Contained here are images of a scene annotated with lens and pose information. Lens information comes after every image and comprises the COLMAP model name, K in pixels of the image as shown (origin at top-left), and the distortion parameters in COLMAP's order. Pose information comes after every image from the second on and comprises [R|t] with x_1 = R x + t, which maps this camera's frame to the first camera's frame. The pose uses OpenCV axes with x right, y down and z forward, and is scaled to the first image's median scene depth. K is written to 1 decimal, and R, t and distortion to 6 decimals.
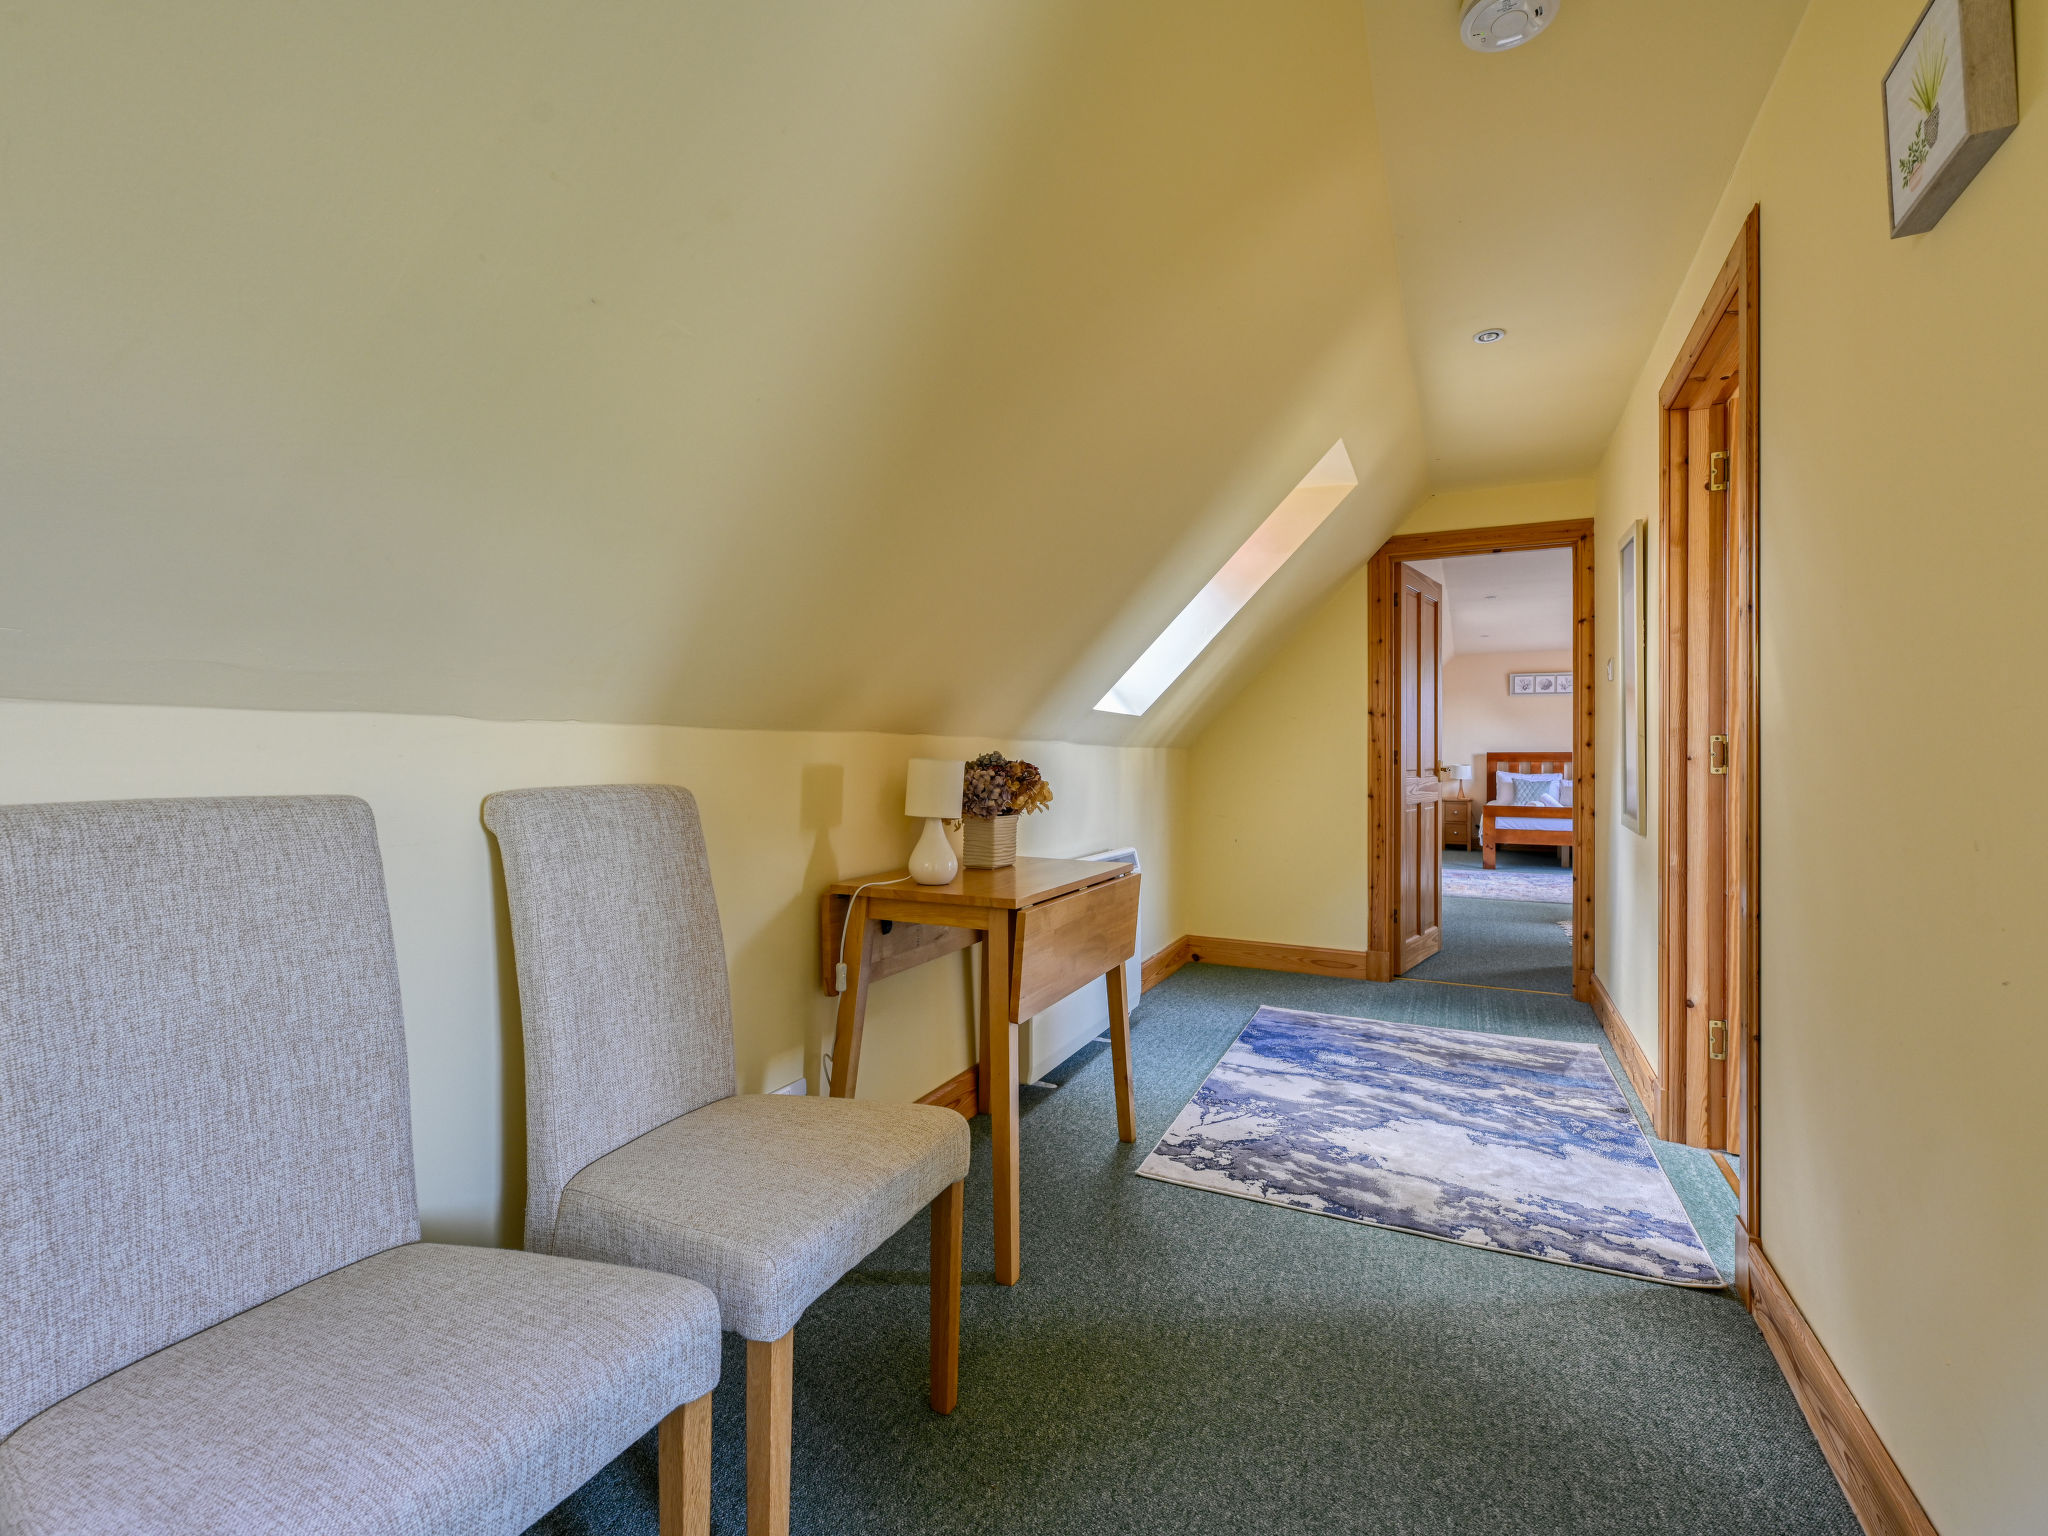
lens RADIAL K [[940.7, 0, 1024.9], [0, 940.7, 751.0], [0, 0, 1]] dist [-0.000217, 0.000058]
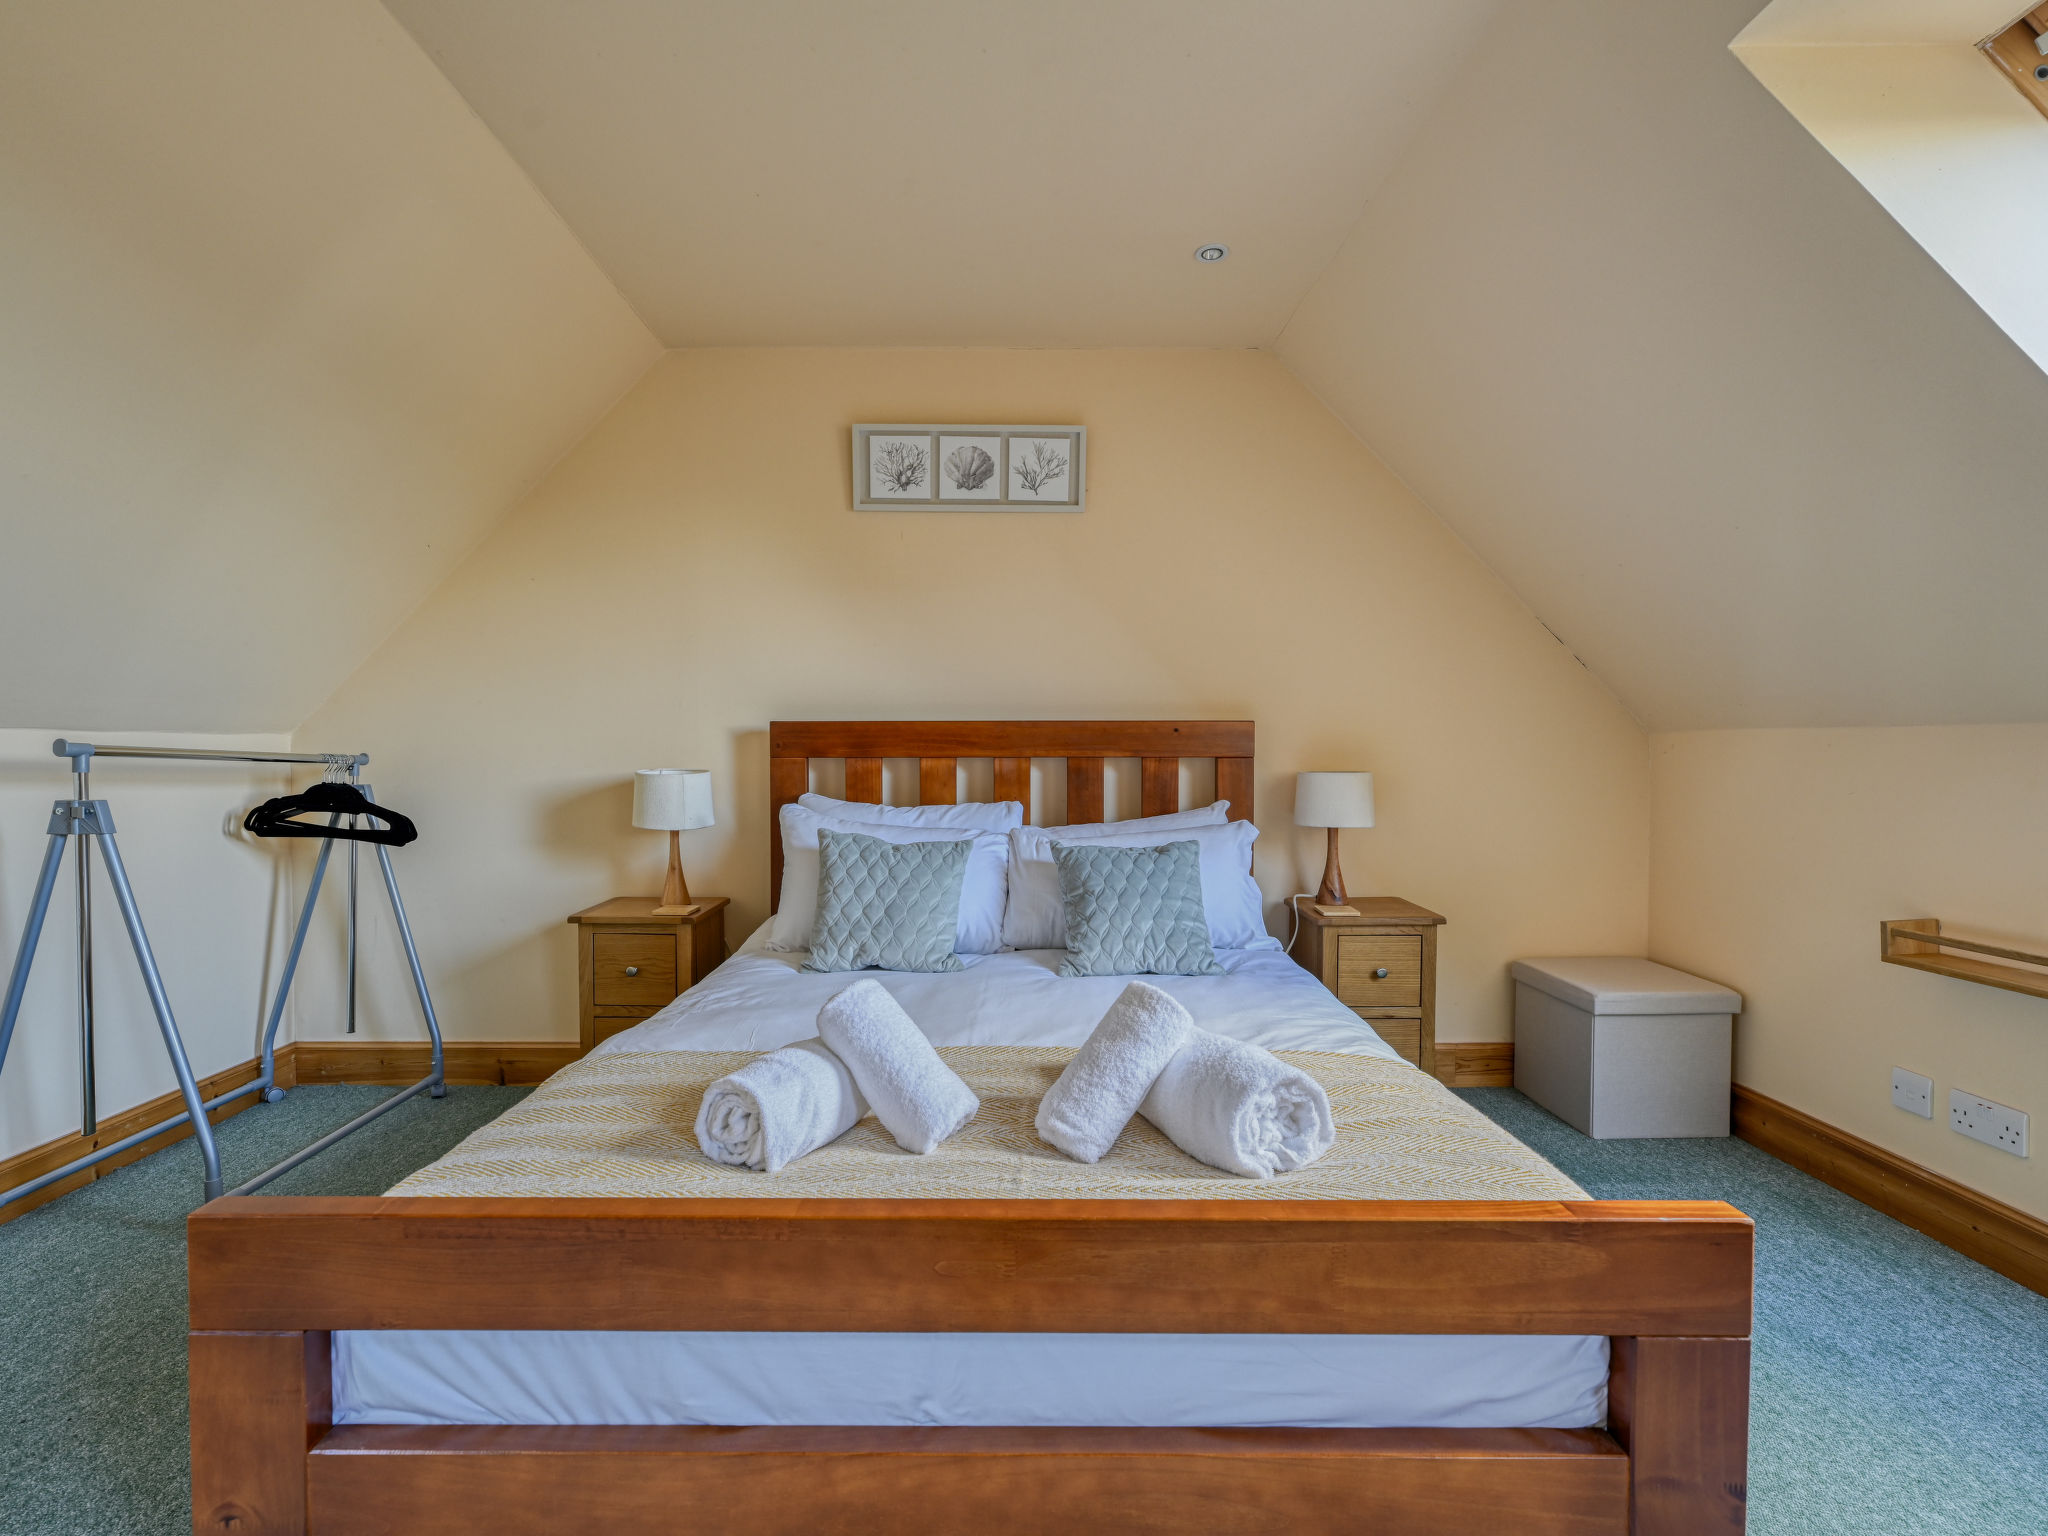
lens RADIAL K [[938.0, 0, 1013.1], [0, 938.0, 773.5], [0, 0, 1]] dist [-0.000548, 0.000432]
pose [[0.899468, -0.012269, 0.436815, 0.463257], [-0.000423, 0.999581, 0.028945, 0.008591], [-0.436987, -0.026220, 0.899086, 0.780481]]
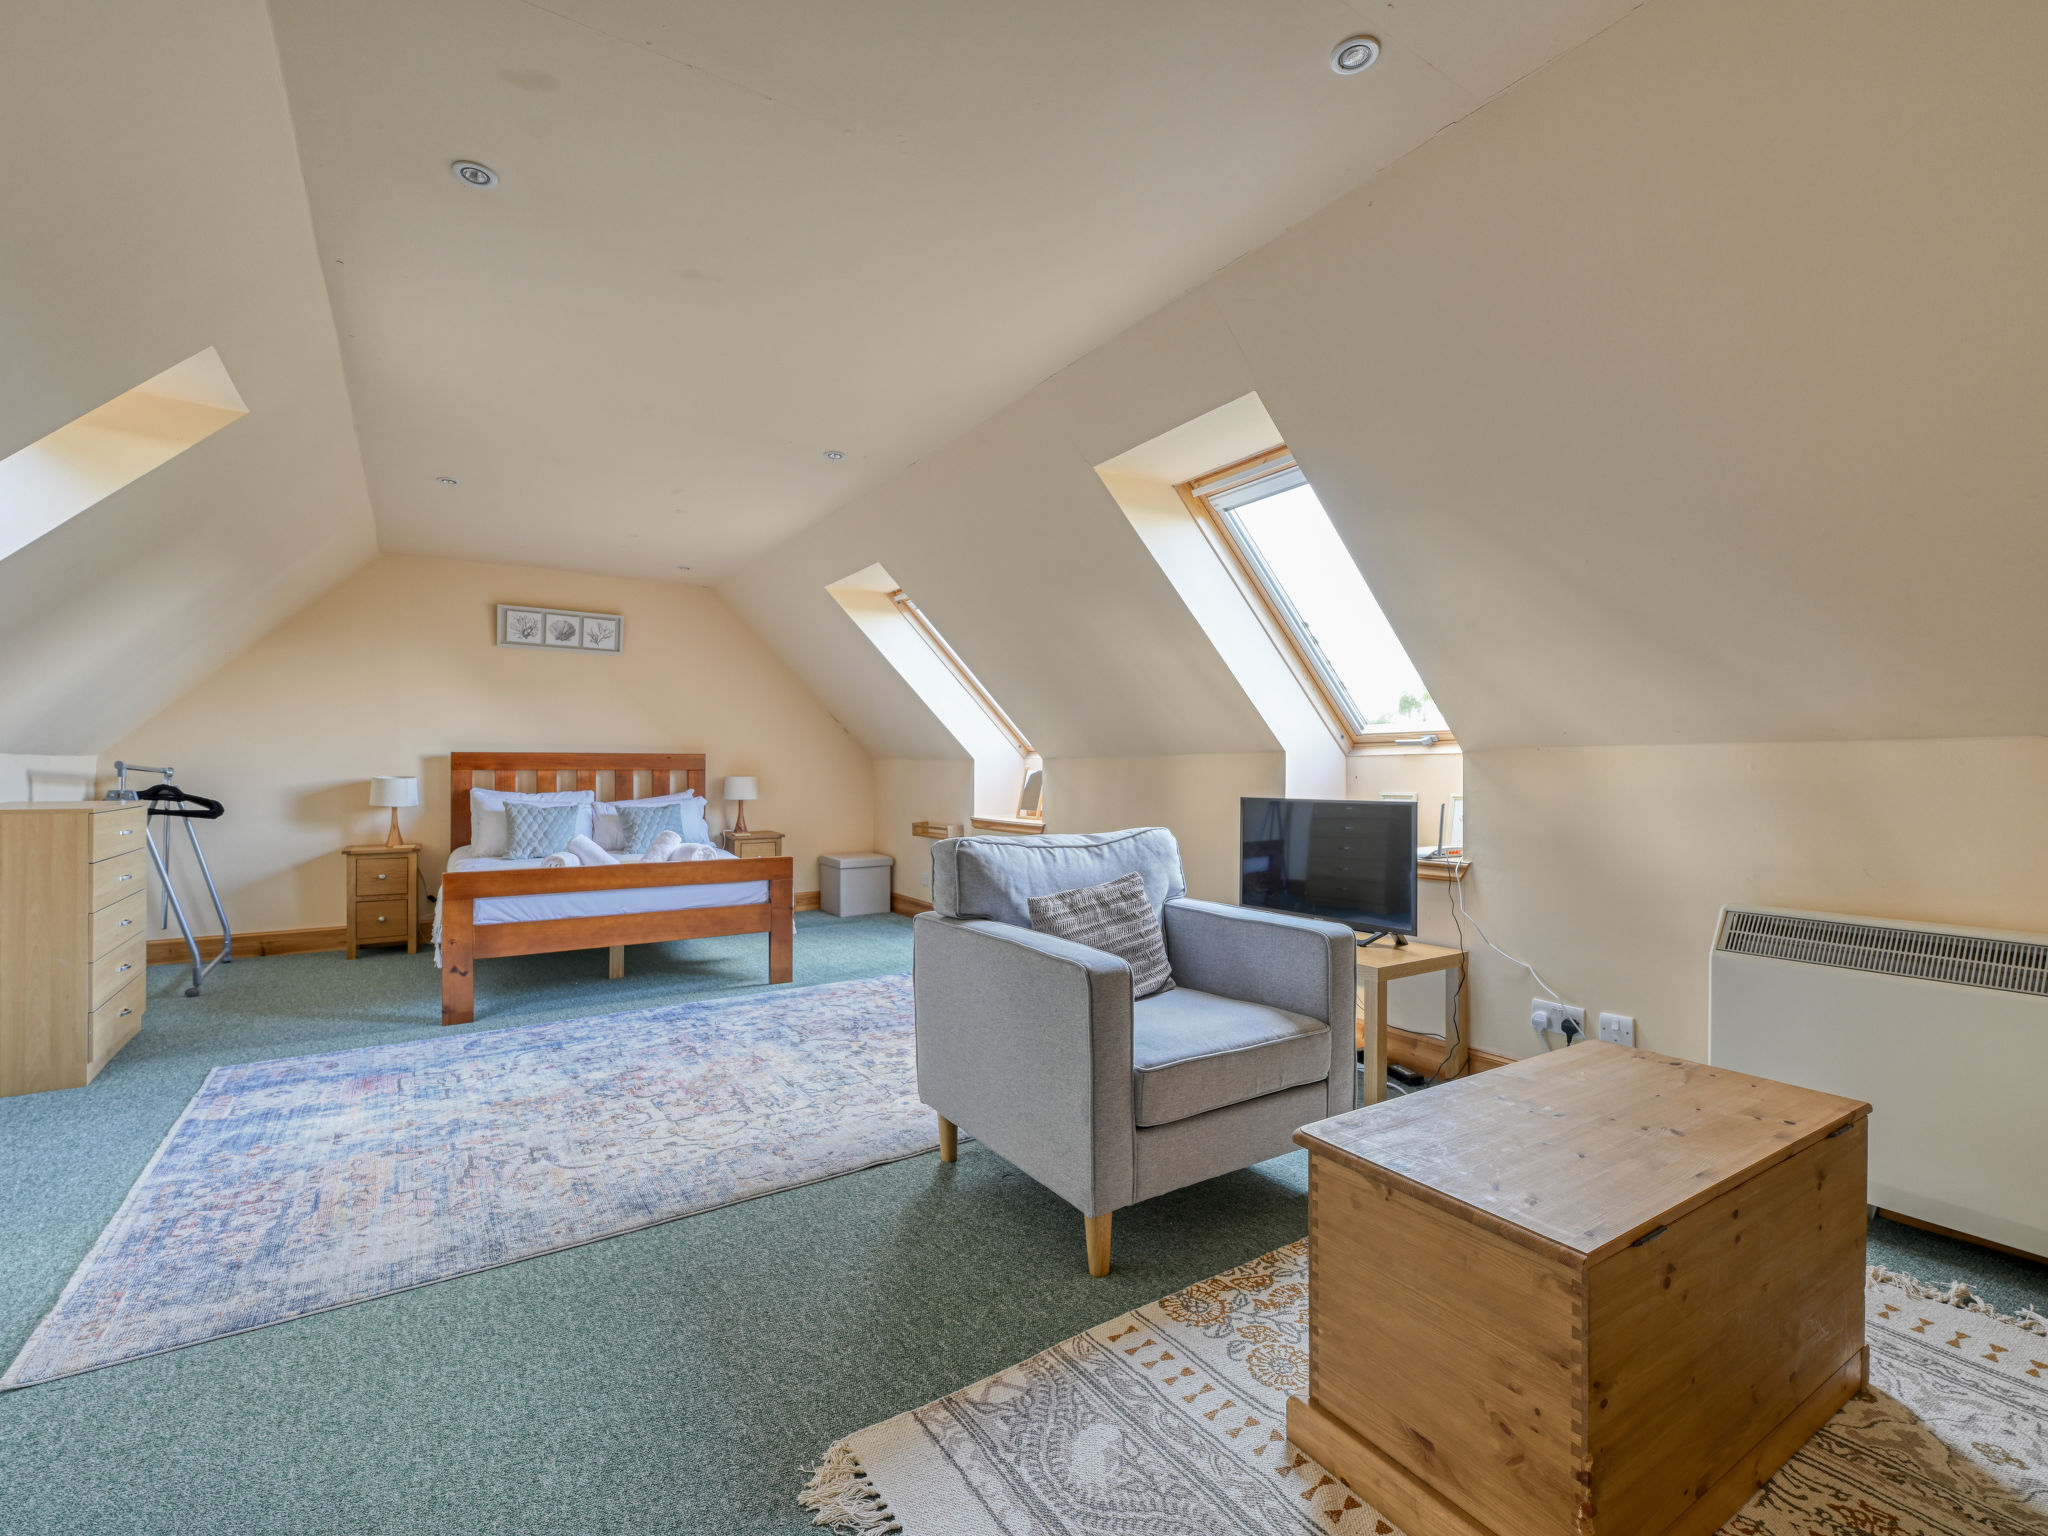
lens RADIAL K [[907.3, 0, 1031.0], [0, 907.3, 773.0], [0, 0, 1]] dist [0.000330, 0.000727]
pose [[0.518373, -0.005903, 0.855134, 0.246787], [-0.005800, 0.999929, 0.010418, 0.006176], [-0.855135, -0.010360, 0.518302, 0.503423]]
